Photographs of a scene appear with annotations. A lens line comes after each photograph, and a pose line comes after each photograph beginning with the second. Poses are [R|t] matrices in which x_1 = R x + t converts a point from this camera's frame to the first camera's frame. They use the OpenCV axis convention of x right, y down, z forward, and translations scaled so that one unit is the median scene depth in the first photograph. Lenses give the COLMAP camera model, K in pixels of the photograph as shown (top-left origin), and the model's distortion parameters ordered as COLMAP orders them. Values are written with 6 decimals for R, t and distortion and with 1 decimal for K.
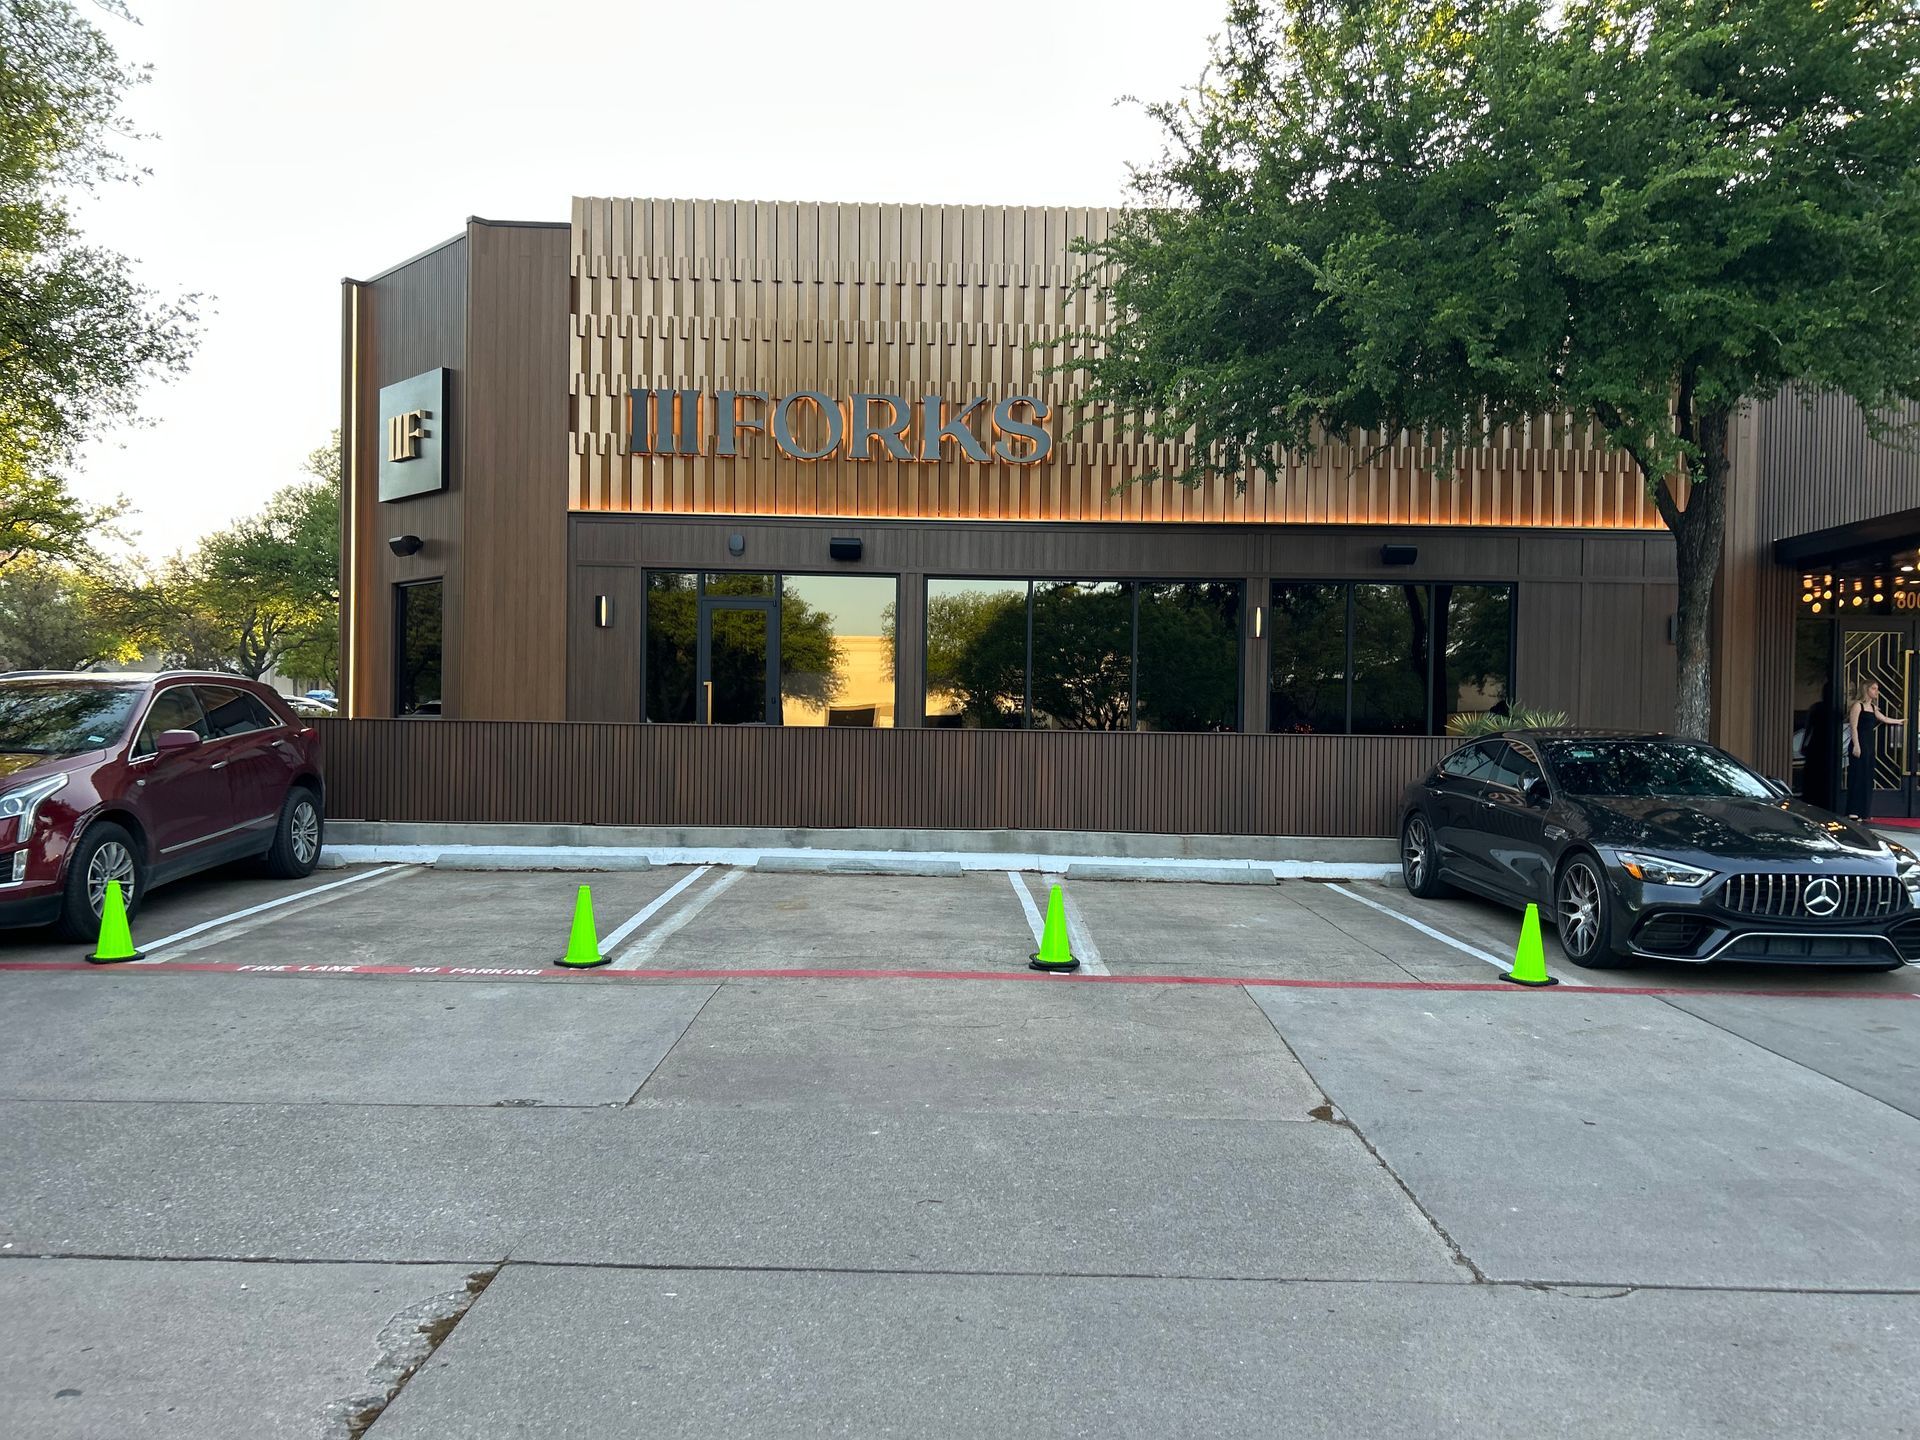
lens RADIAL K [[1473.2, 0, 964.5], [0, 1473.2, 713.1], [0, 0, 1]] dist [0.051555, -0.057078]
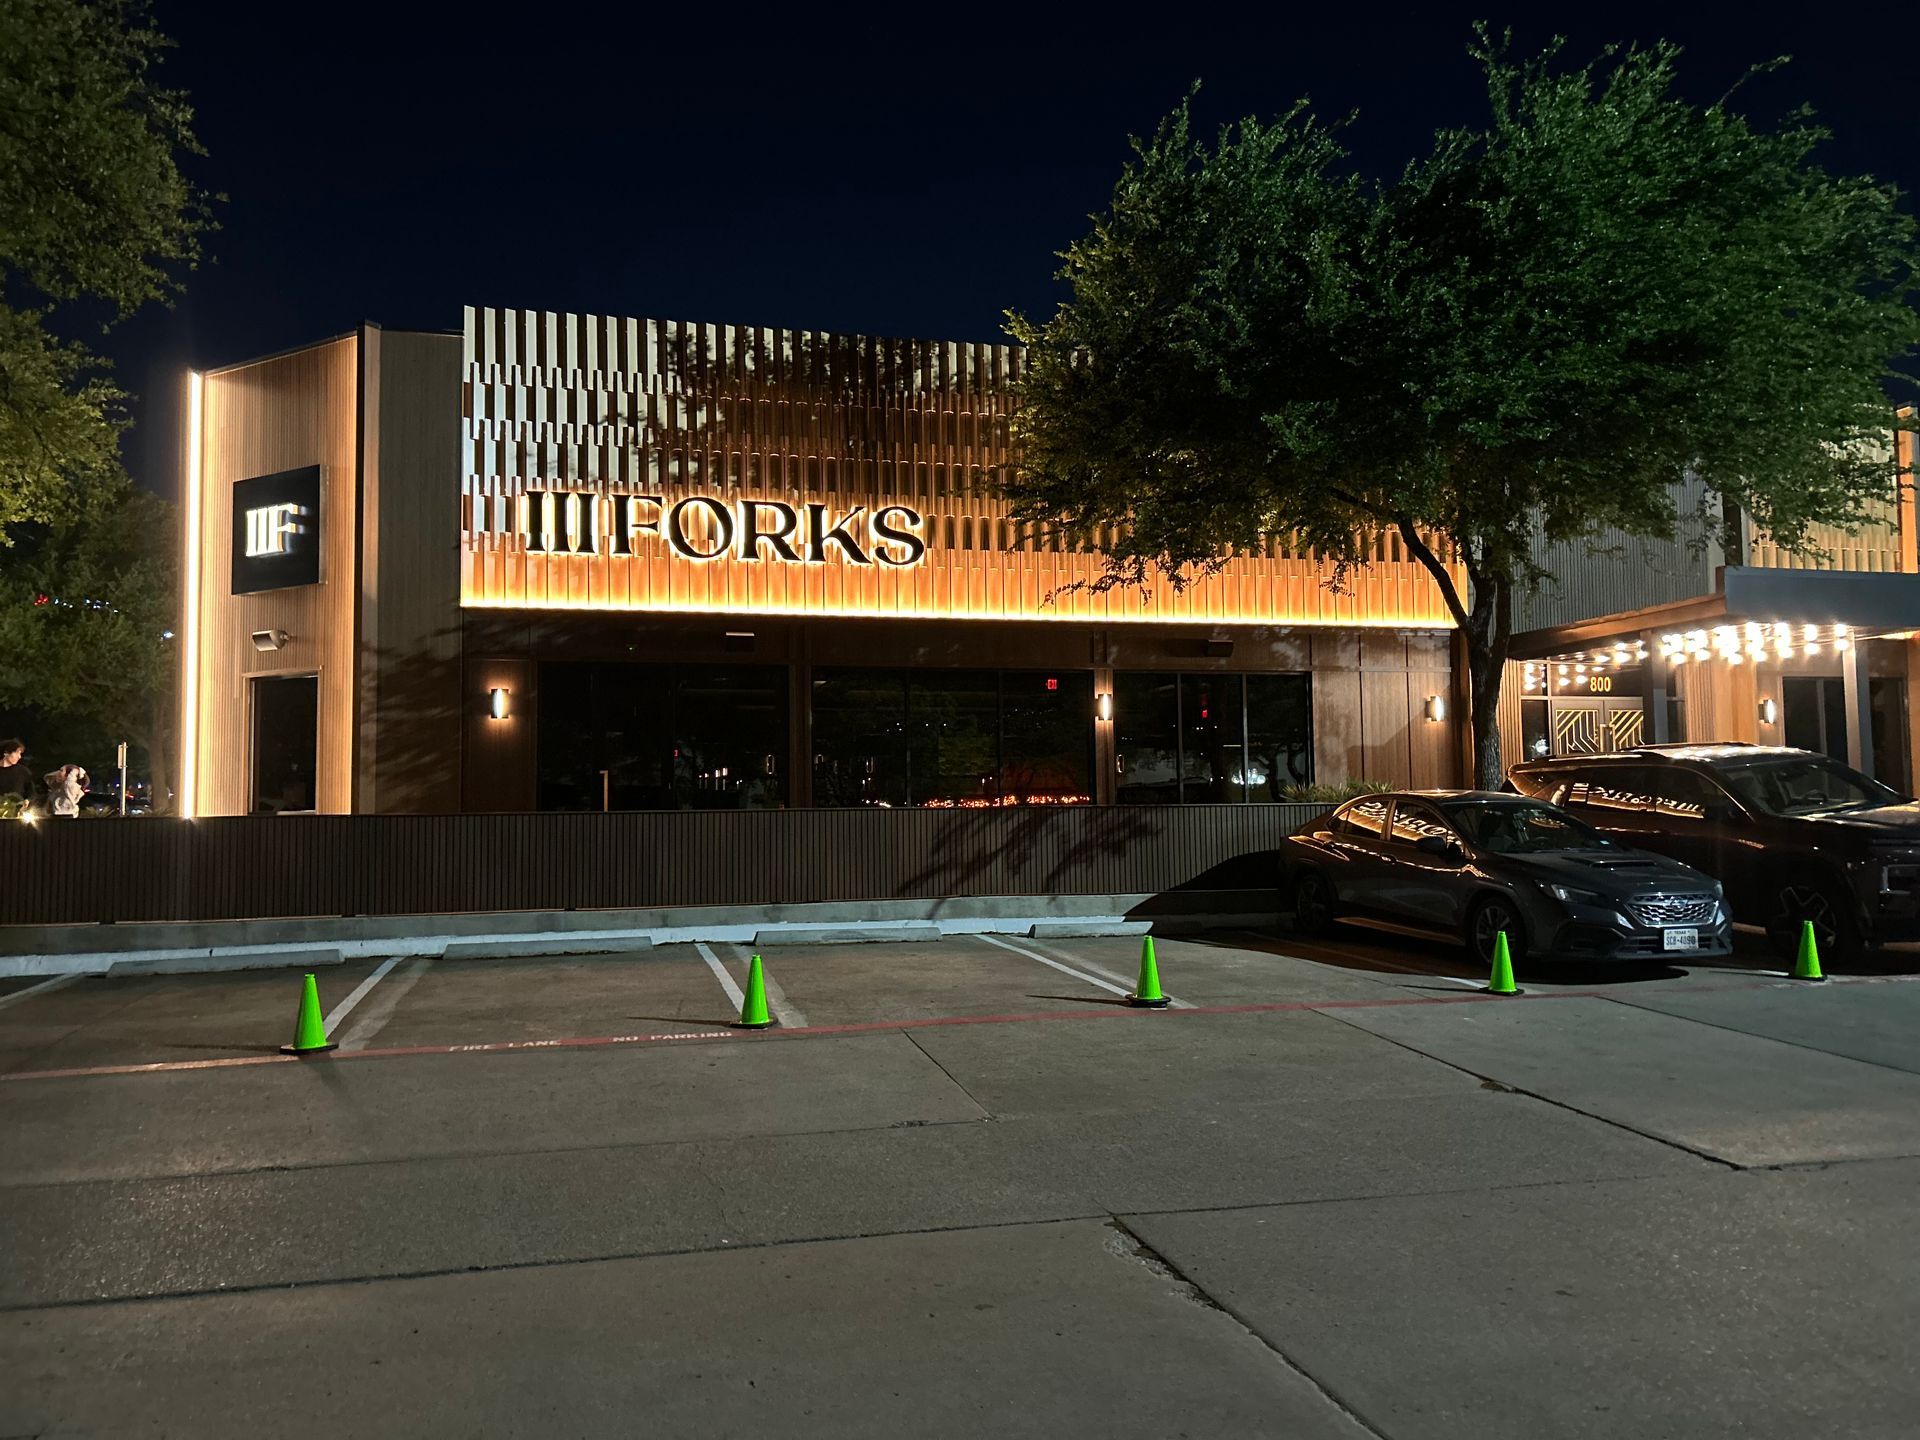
lens RADIAL K [[1473.2, 0, 964.5], [0, 1473.2, 713.1], [0, 0, 1]] dist [0.051555, -0.057078]
pose [[0.972274, -0.013263, 0.233467, -0.228030], [0.024663, 0.998638, -0.045977, -0.009191], [-0.232539, 0.050461, 0.971277, -0.093516]]
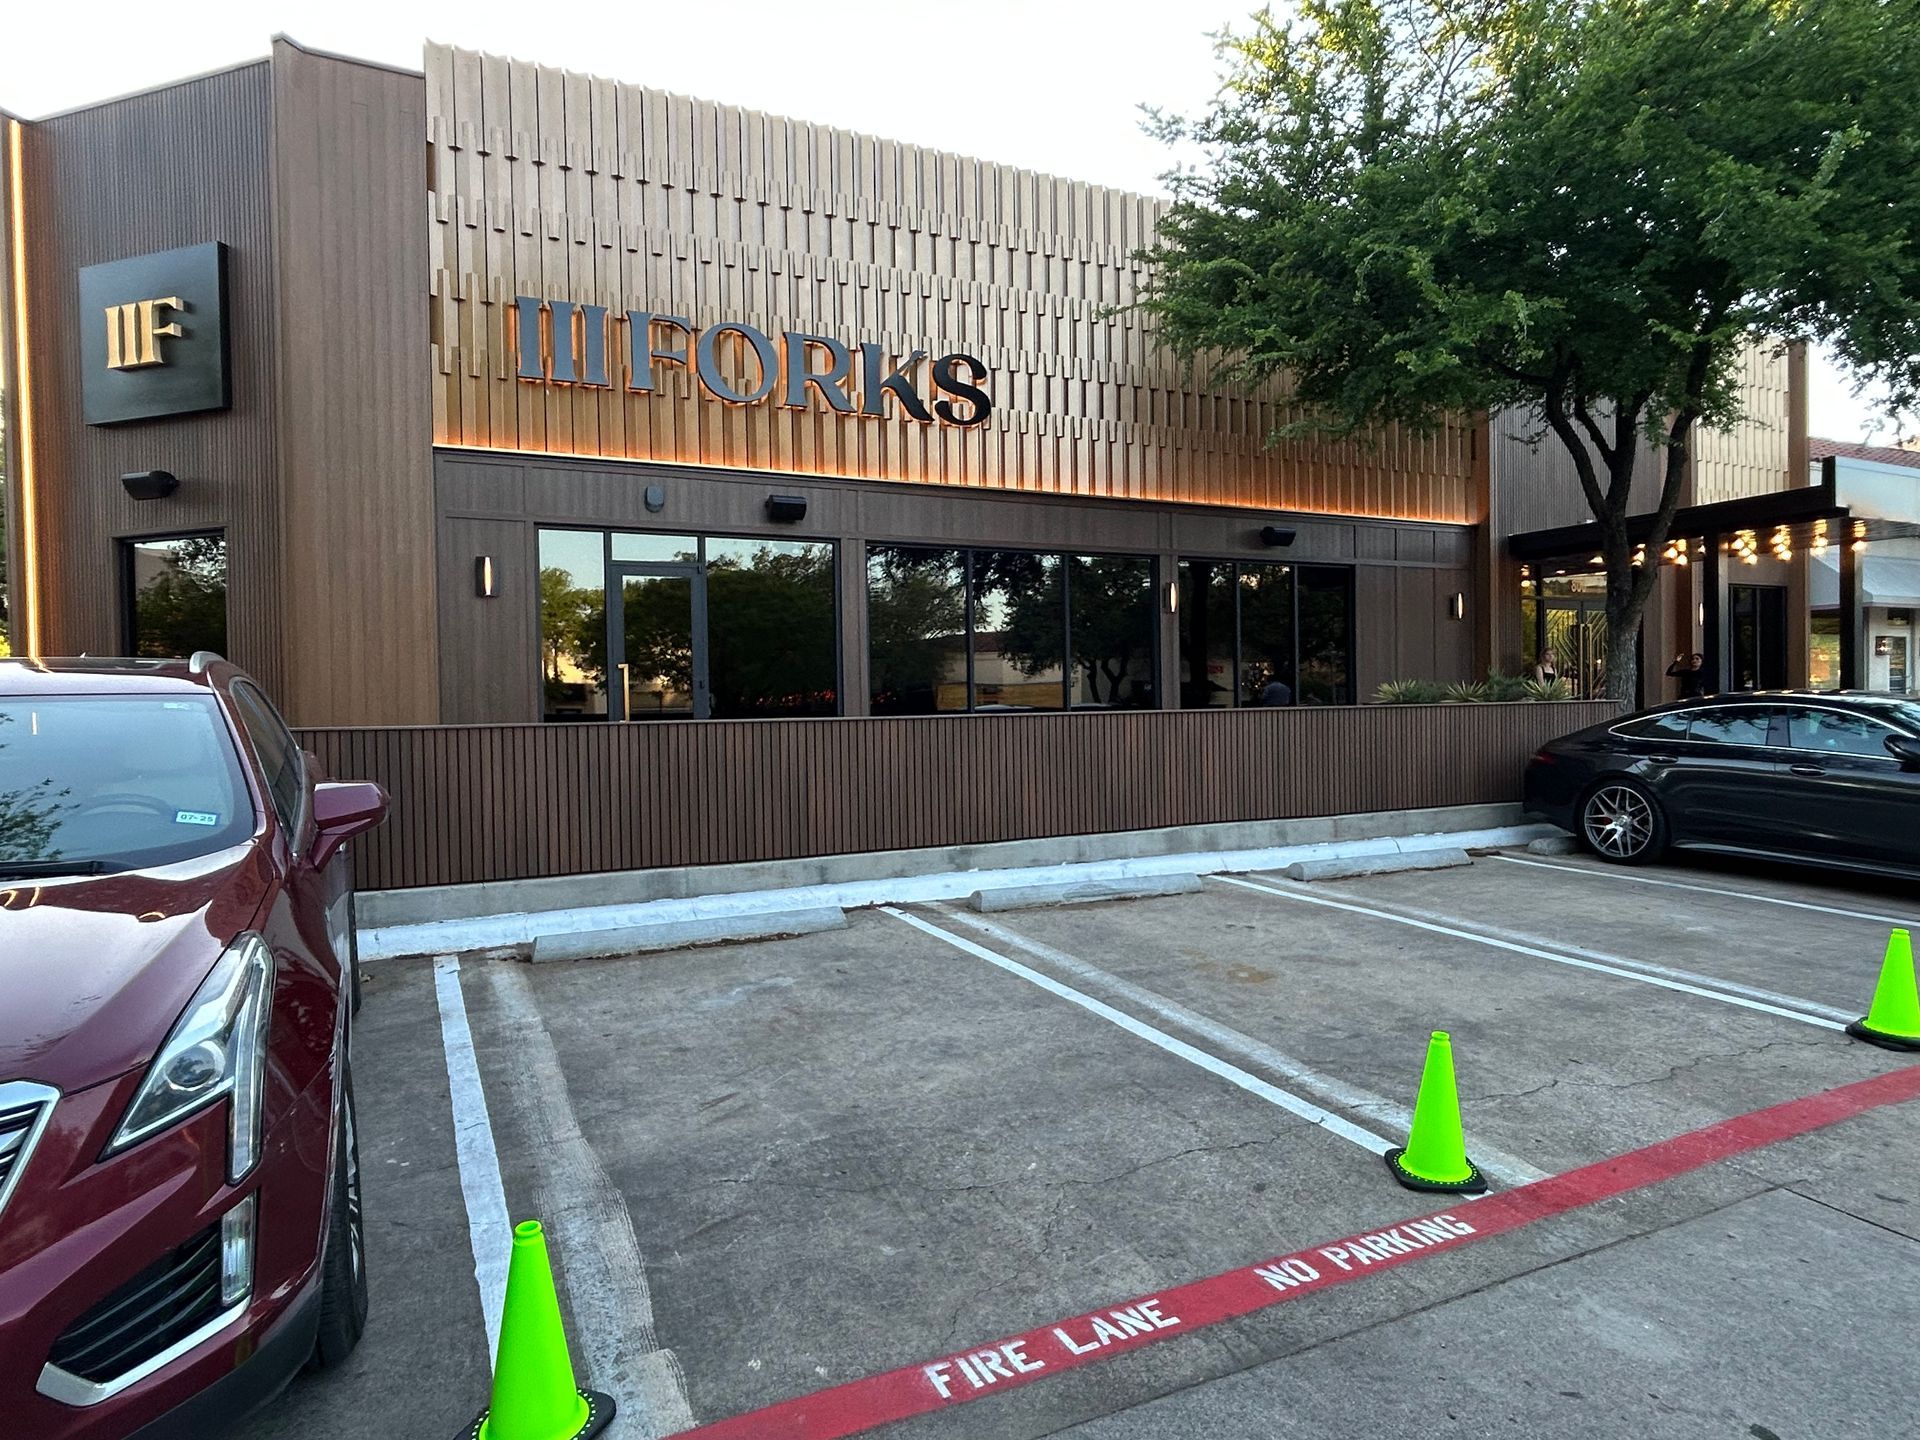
lens RADIAL K [[1145.9, 0, 961.8], [0, 1145.9, 708.2], [0, 0, 1]] dist [-0.003172, -0.000835]
pose [[0.896147, -0.032942, 0.442533, -0.382240], [0.023766, 0.999372, 0.026266, -0.012028], [-0.443120, -0.013021, 0.896368, 0.449384]]
